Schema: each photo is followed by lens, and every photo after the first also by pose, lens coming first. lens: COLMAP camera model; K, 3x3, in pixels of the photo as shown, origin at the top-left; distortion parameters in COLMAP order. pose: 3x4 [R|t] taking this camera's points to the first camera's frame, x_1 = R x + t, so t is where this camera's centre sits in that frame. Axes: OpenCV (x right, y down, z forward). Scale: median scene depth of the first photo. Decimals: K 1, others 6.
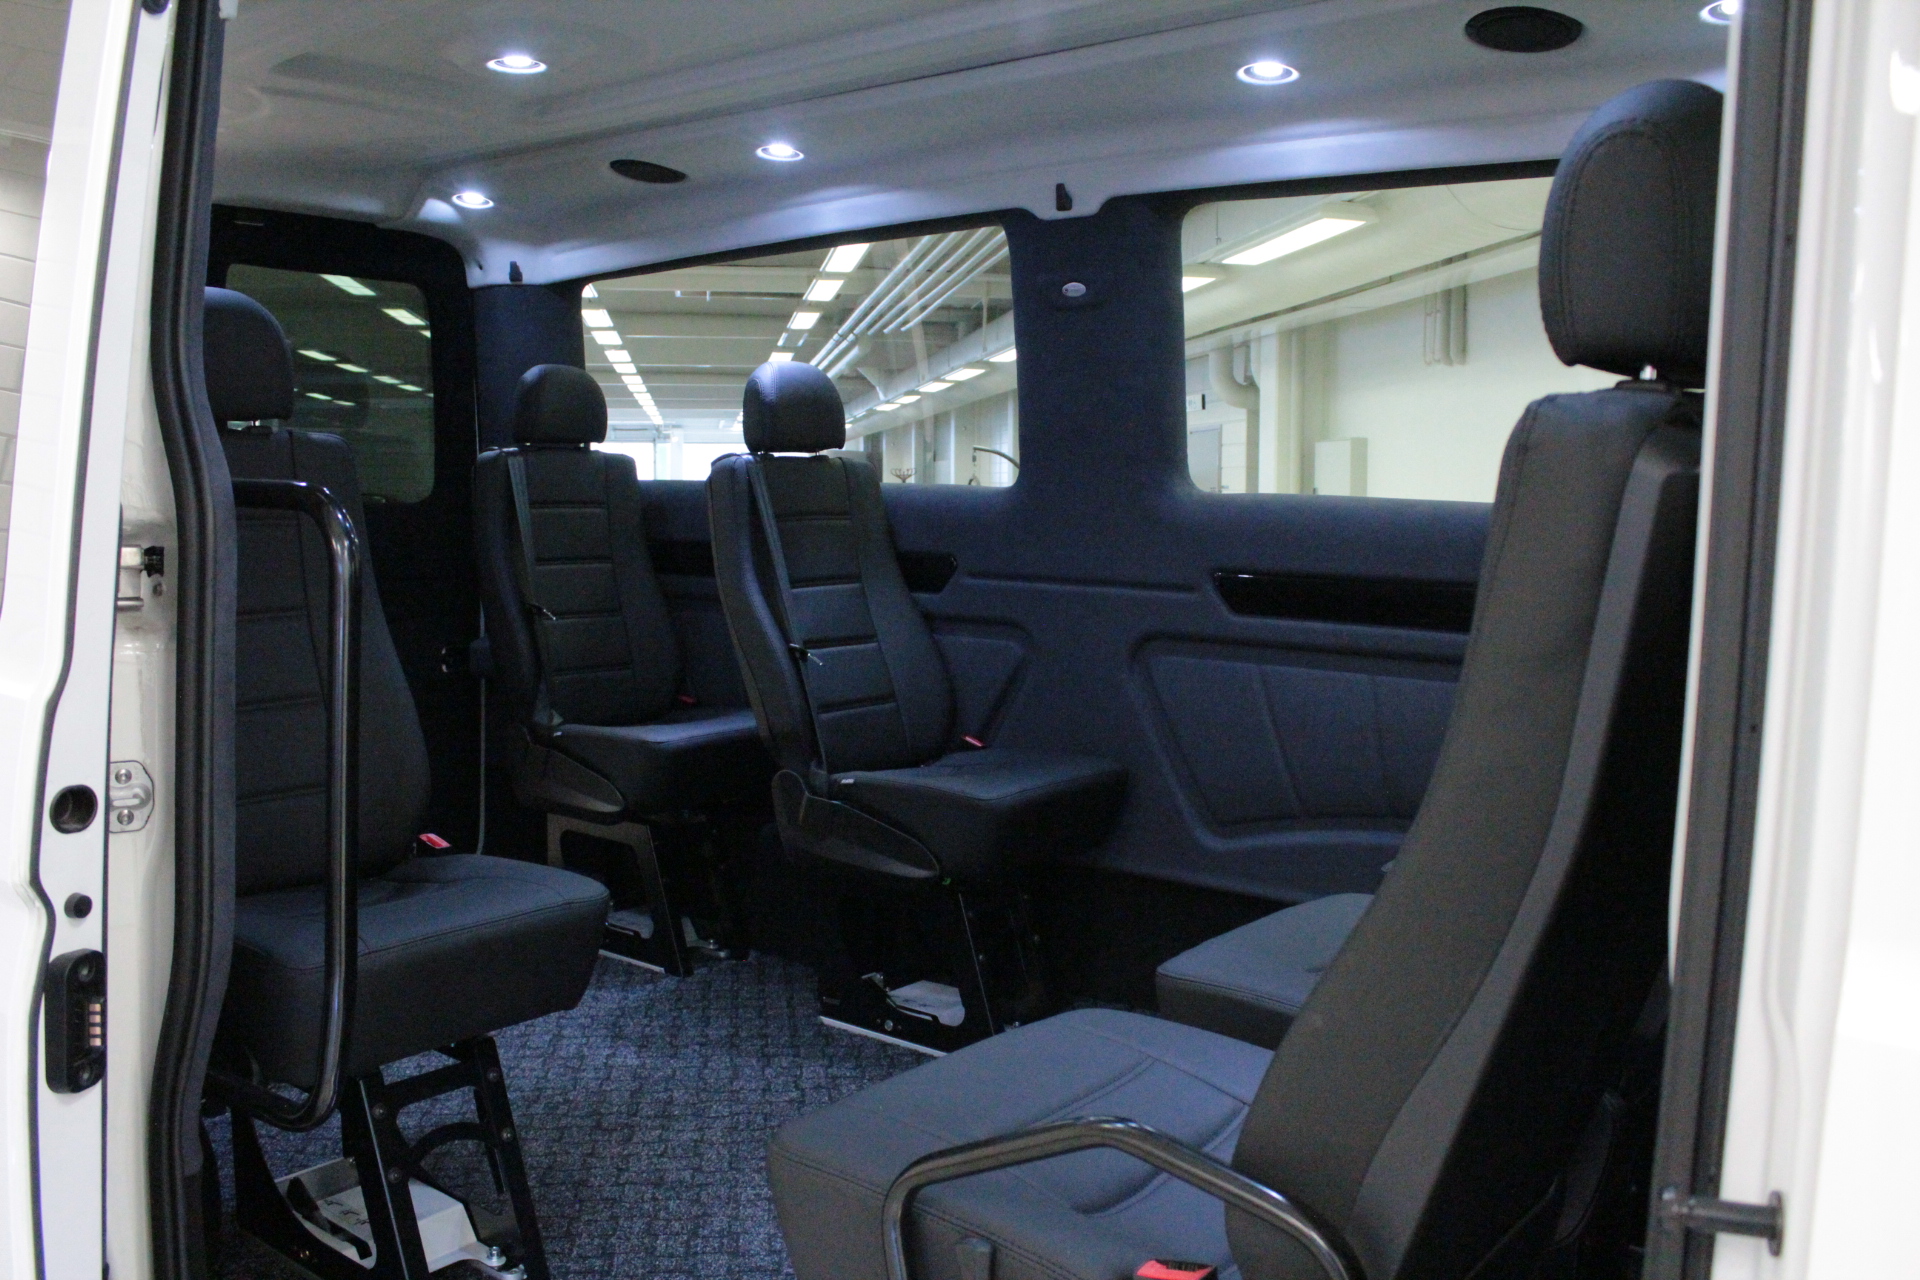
lens RADIAL K [[1606.9, 0, 958.0], [0, 1606.9, 631.5], [0, 0, 1]] dist [-0.086610, 0.002710]
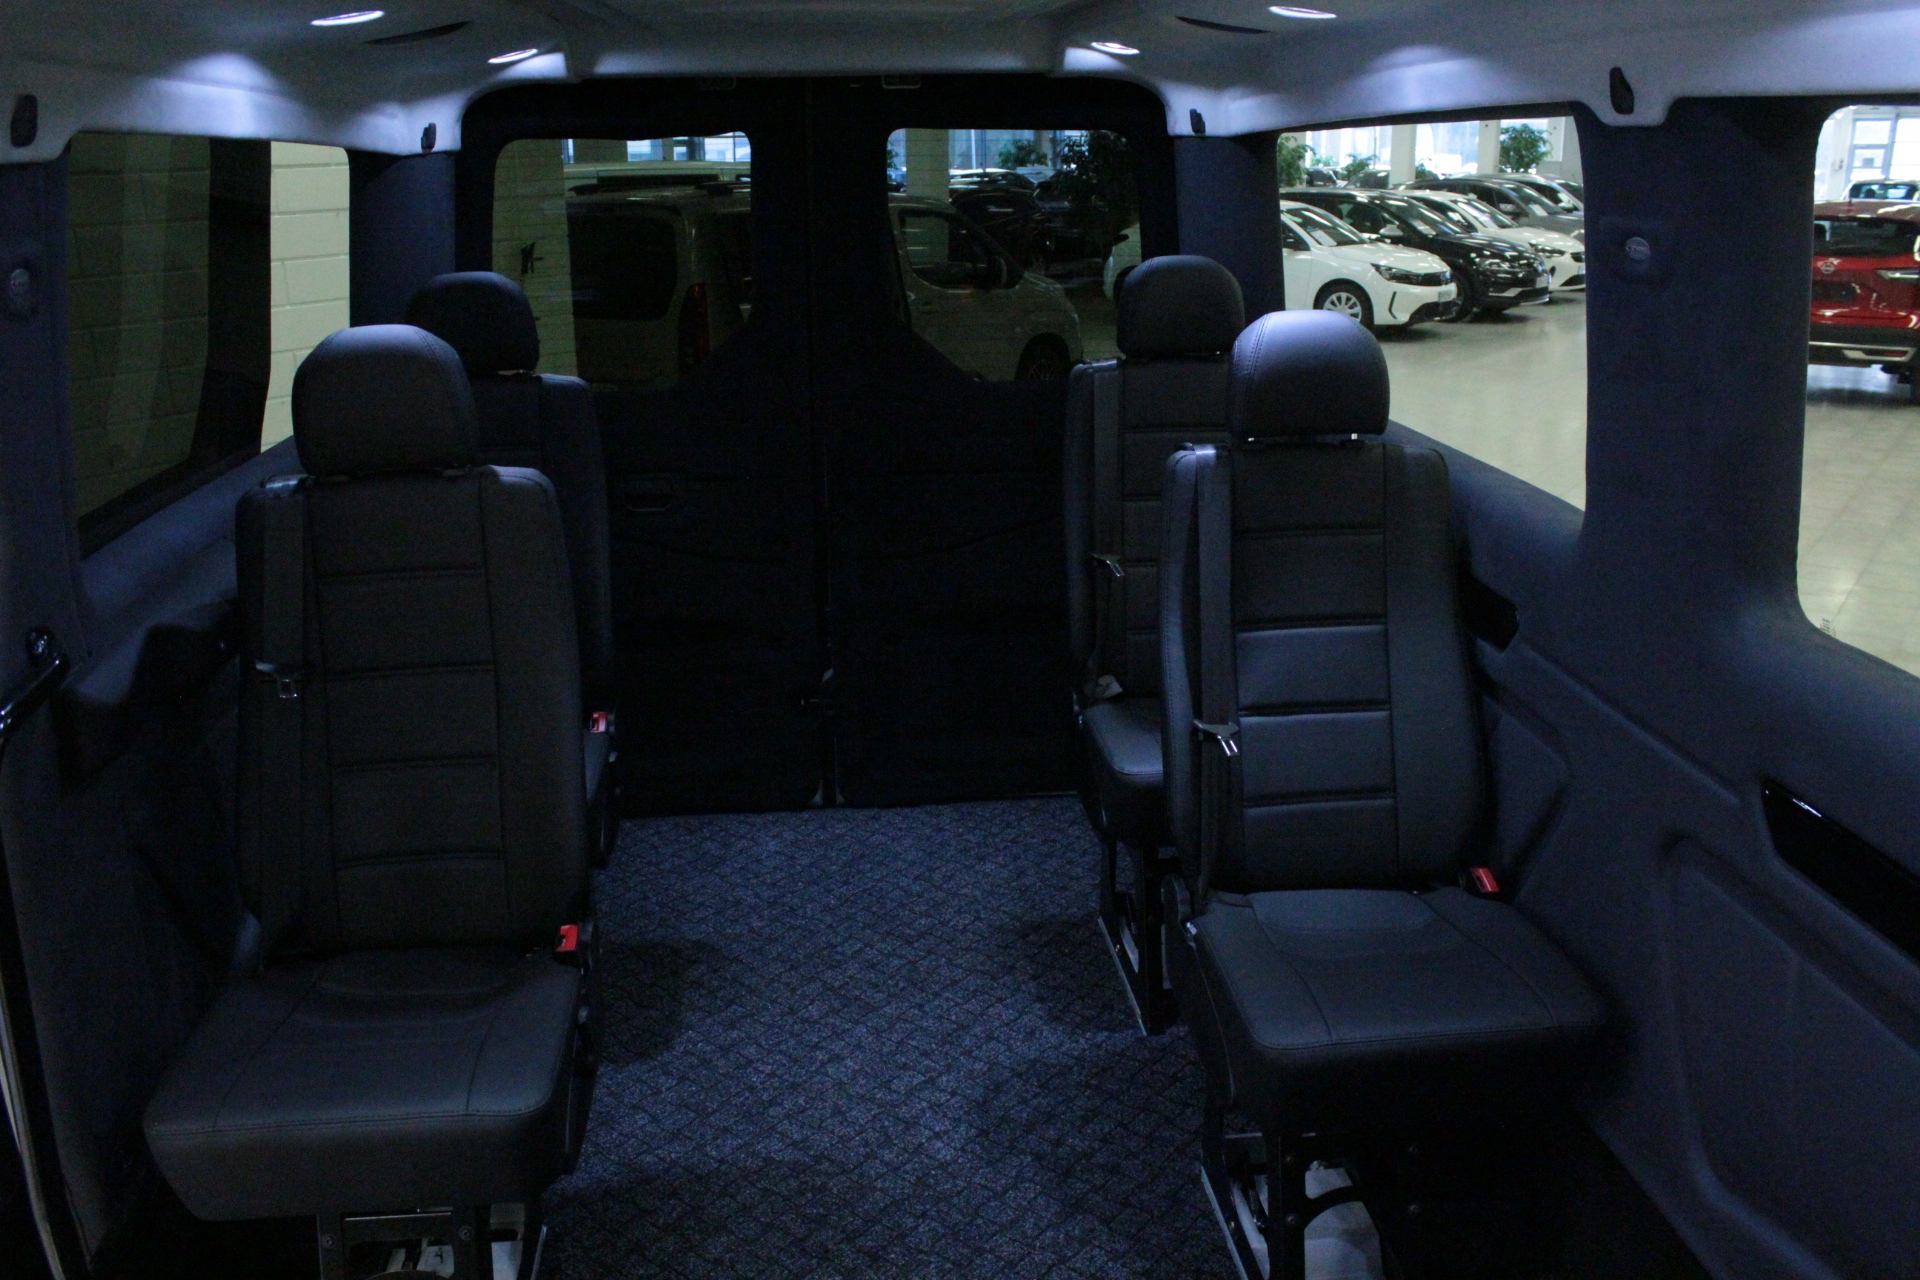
lens RADIAL K [[1606.9, 0, 961.7], [0, 1606.9, 644.5], [0, 0, 1]] dist [-0.086610, 0.002710]
pose [[0.702421, 0.199432, -0.683251, 0.326023], [-0.045439, 0.970550, 0.236577, -0.199258], [0.710310, -0.135130, 0.690797, 0.406234]]
